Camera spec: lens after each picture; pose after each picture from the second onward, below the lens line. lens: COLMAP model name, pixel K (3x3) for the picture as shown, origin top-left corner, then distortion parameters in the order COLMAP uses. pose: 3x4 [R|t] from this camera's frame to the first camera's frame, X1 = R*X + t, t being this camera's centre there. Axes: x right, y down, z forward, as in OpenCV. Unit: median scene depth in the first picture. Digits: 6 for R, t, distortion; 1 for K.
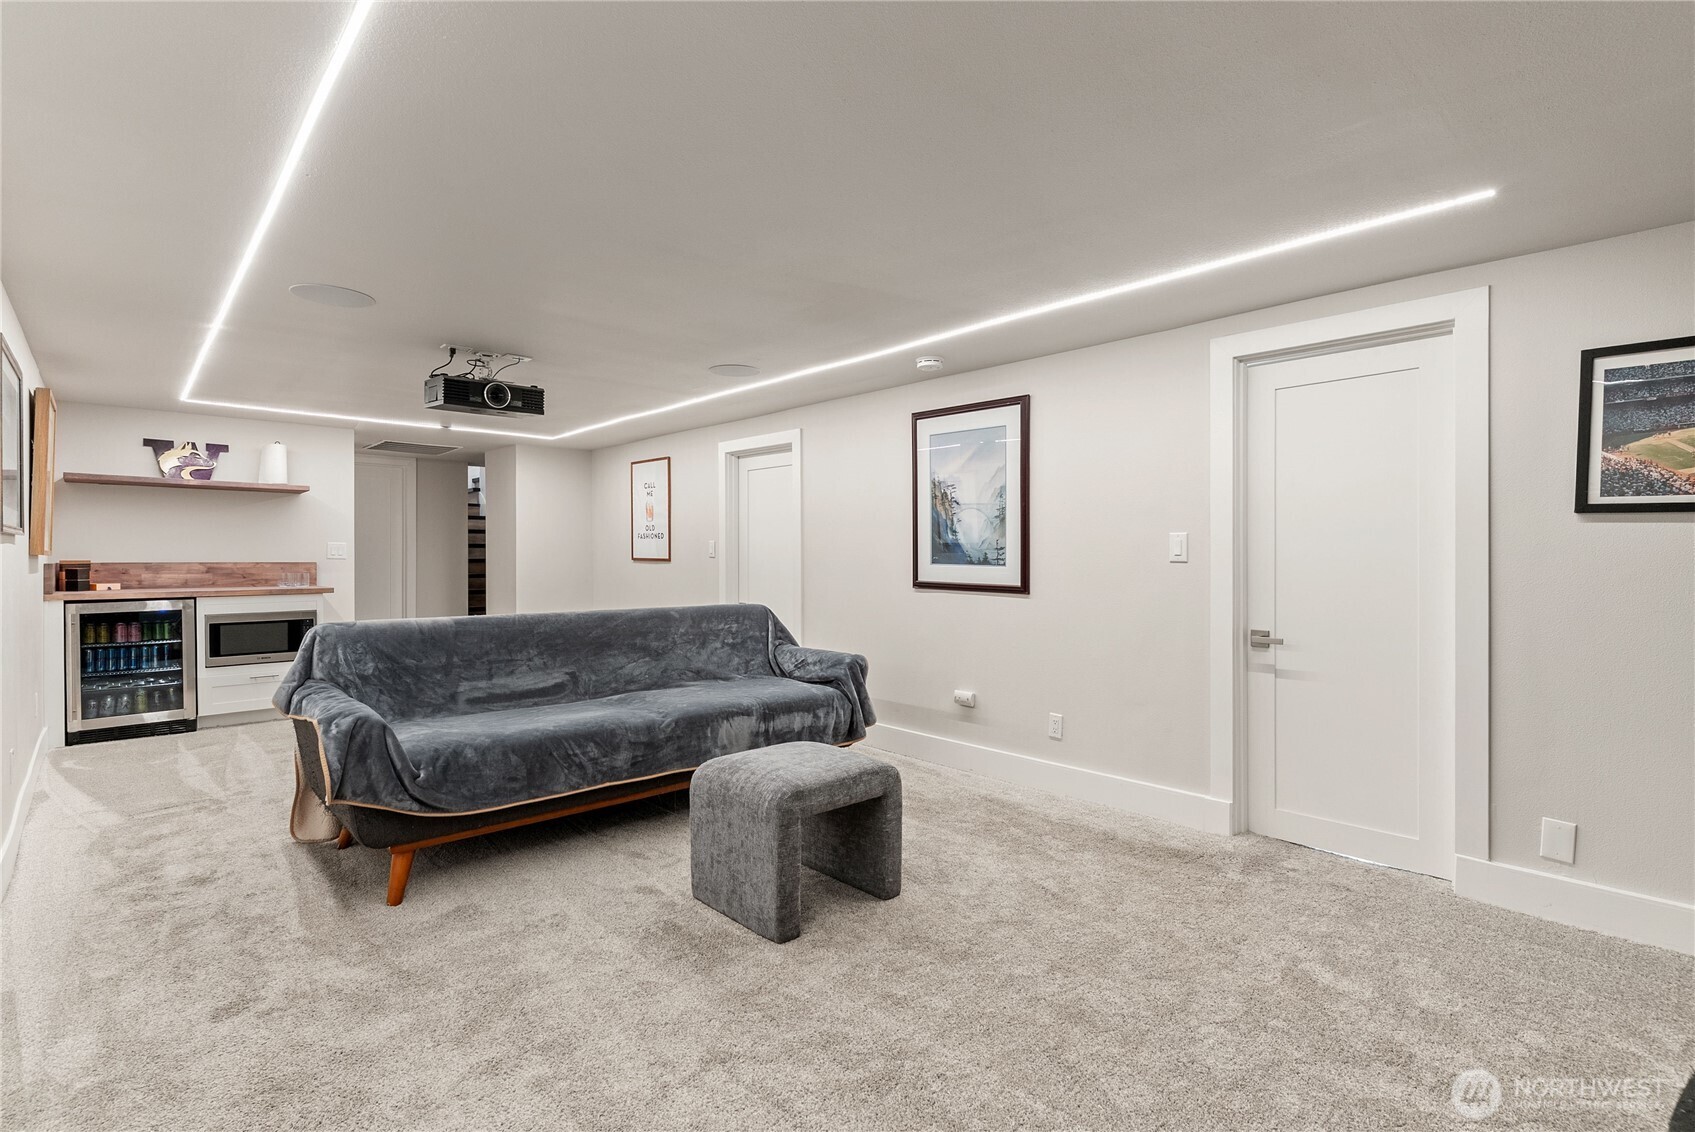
lens RADIAL K [[818.0, 0, 847.0], [0, 818.0, 561.3], [0, 0, 1]] dist [-0.000840, -0.000544]
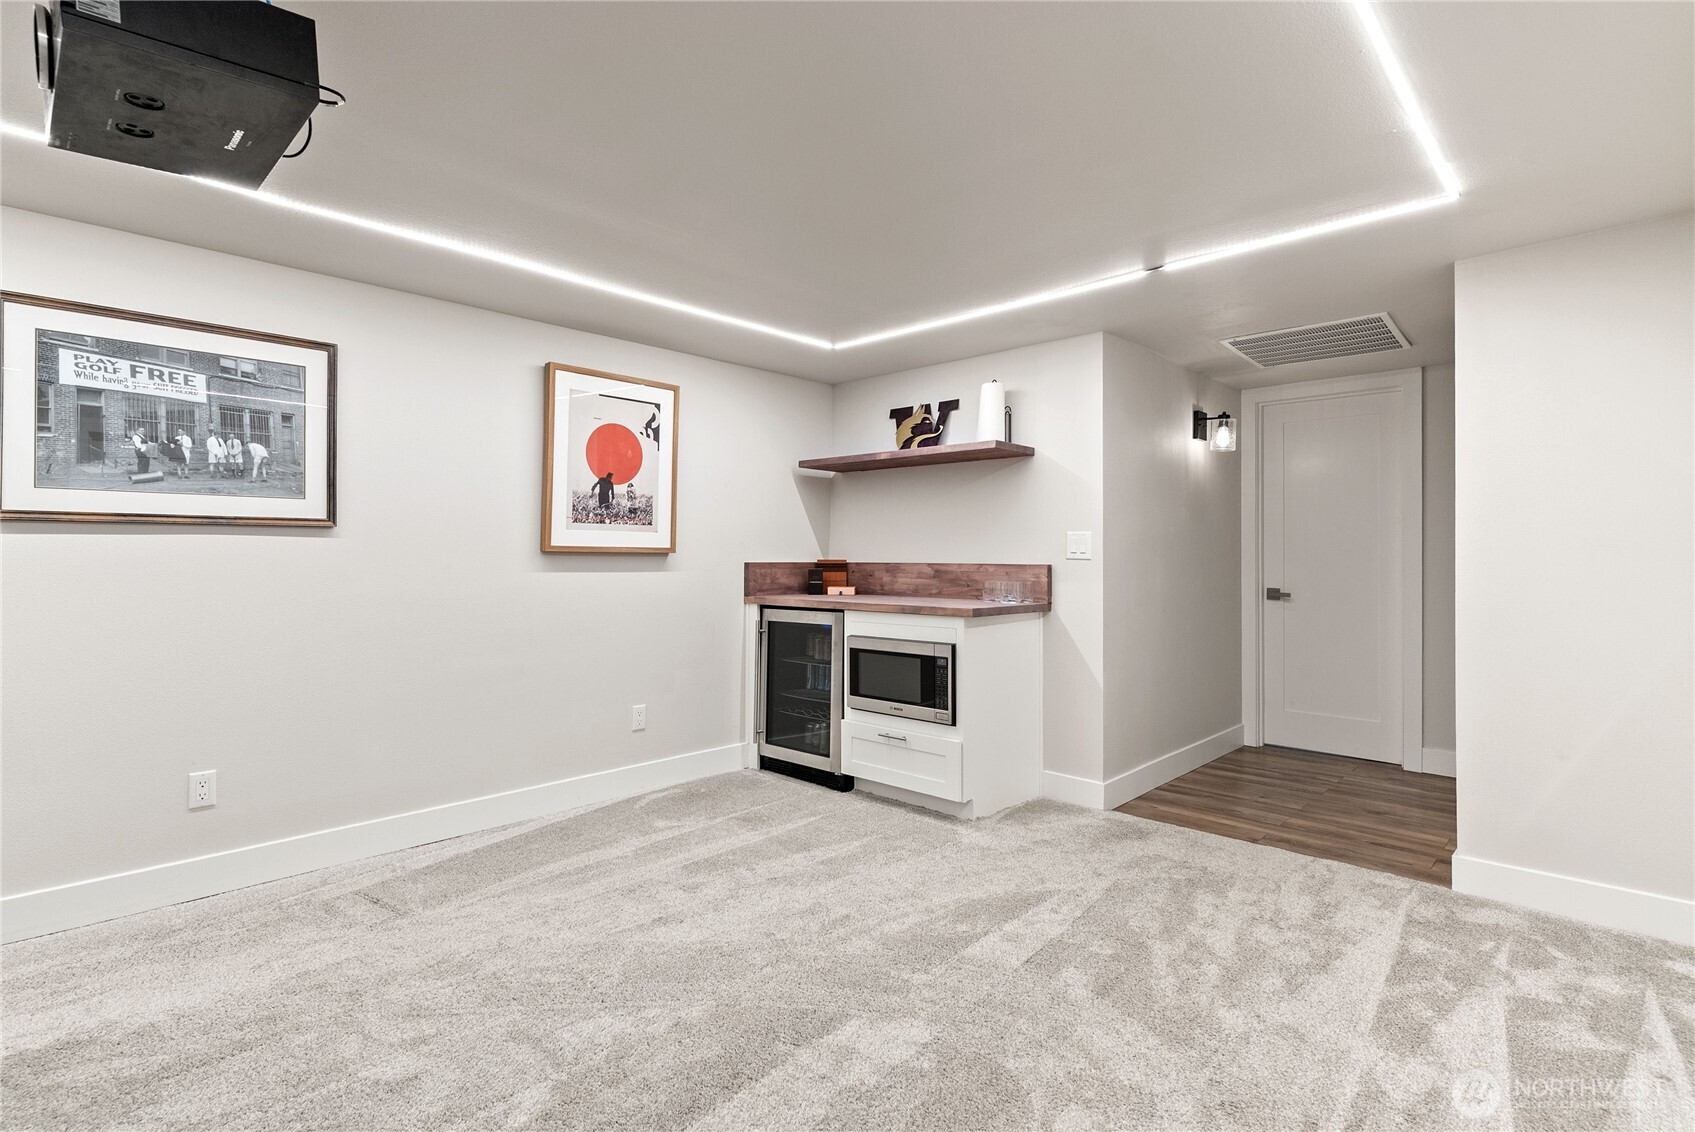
lens RADIAL K [[818.0, 0, 848.7], [0, 818.0, 536.5], [0, 0, 1]] dist [-0.000840, -0.000544]
pose [[0.070286, -0.028350, -0.997124, -0.057662], [-0.008843, 0.999539, -0.029042, -0.000575], [0.997488, 0.010859, 0.070003, 0.899928]]
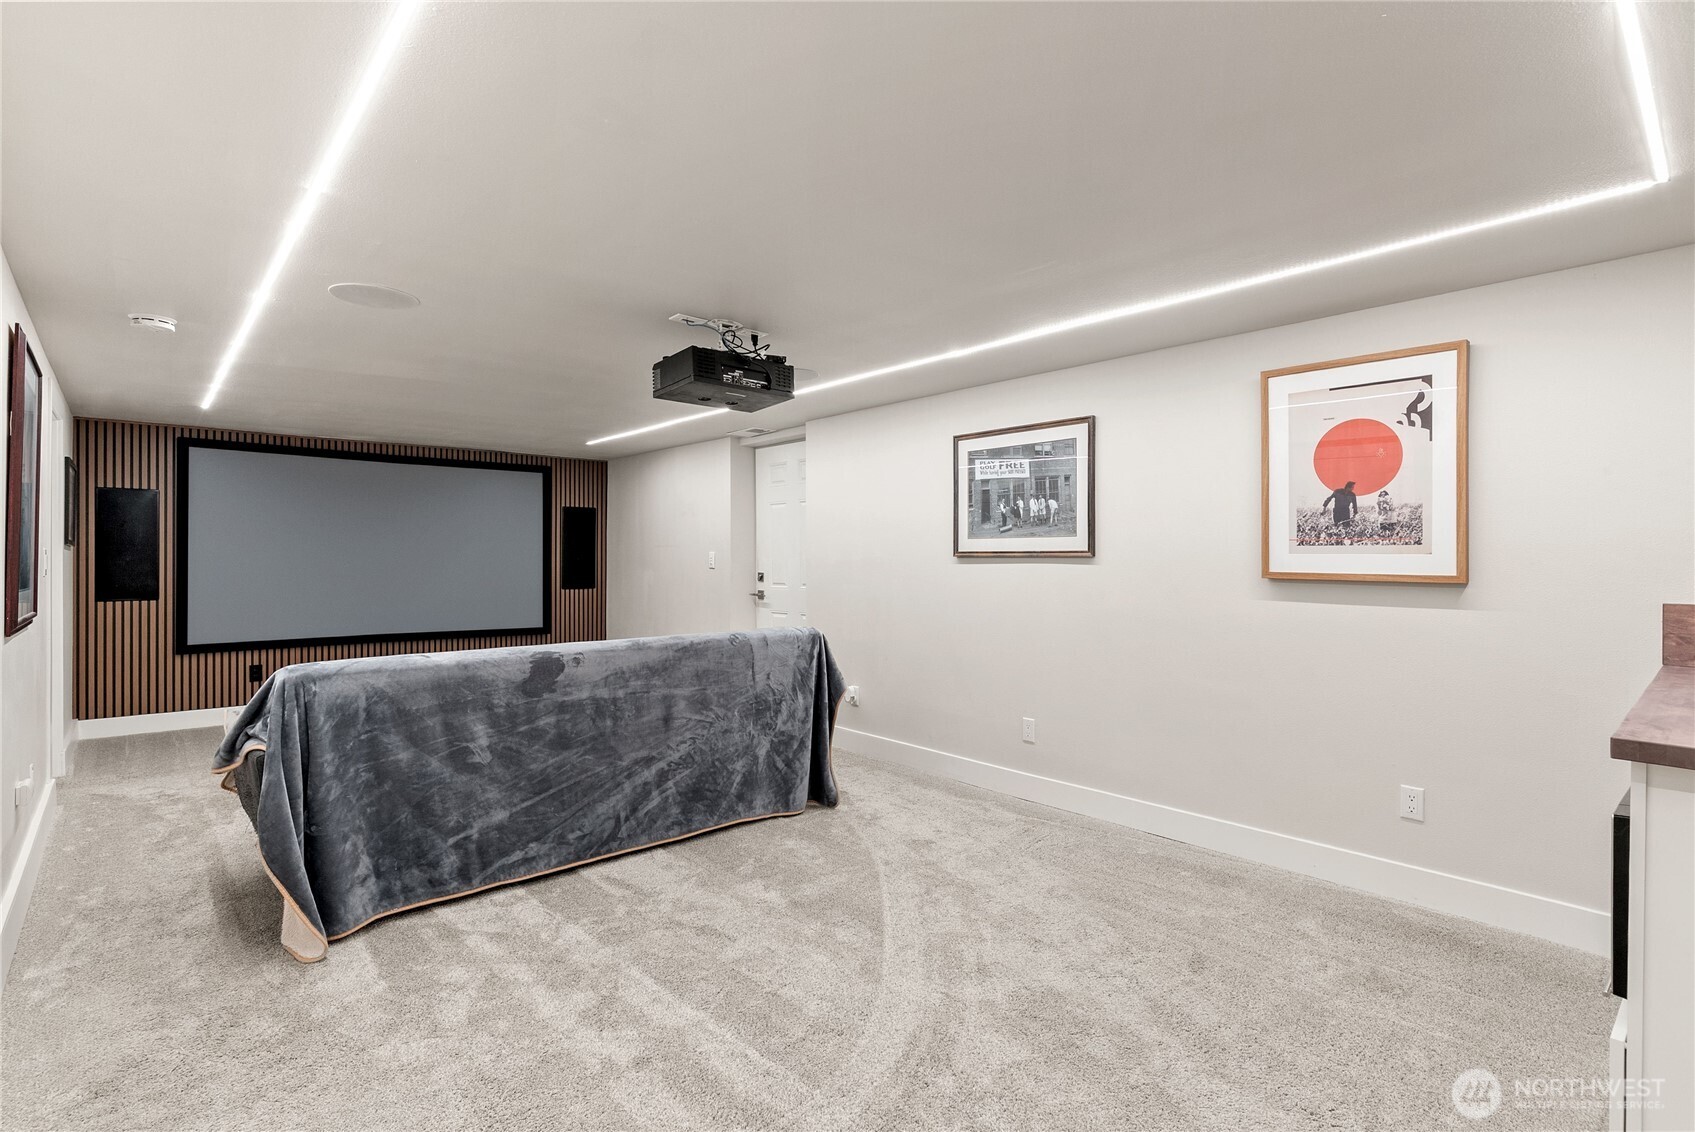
lens RADIAL K [[818.0, 0, 849.5], [0, 818.0, 571.7], [0, 0, 1]] dist [-0.000840, -0.000544]
pose [[-0.999610, -0.025436, 0.011541, -0.401085], [-0.025338, 0.999643, 0.008529, -0.007116], [-0.011754, 0.008233, -0.999897, 1.278537]]
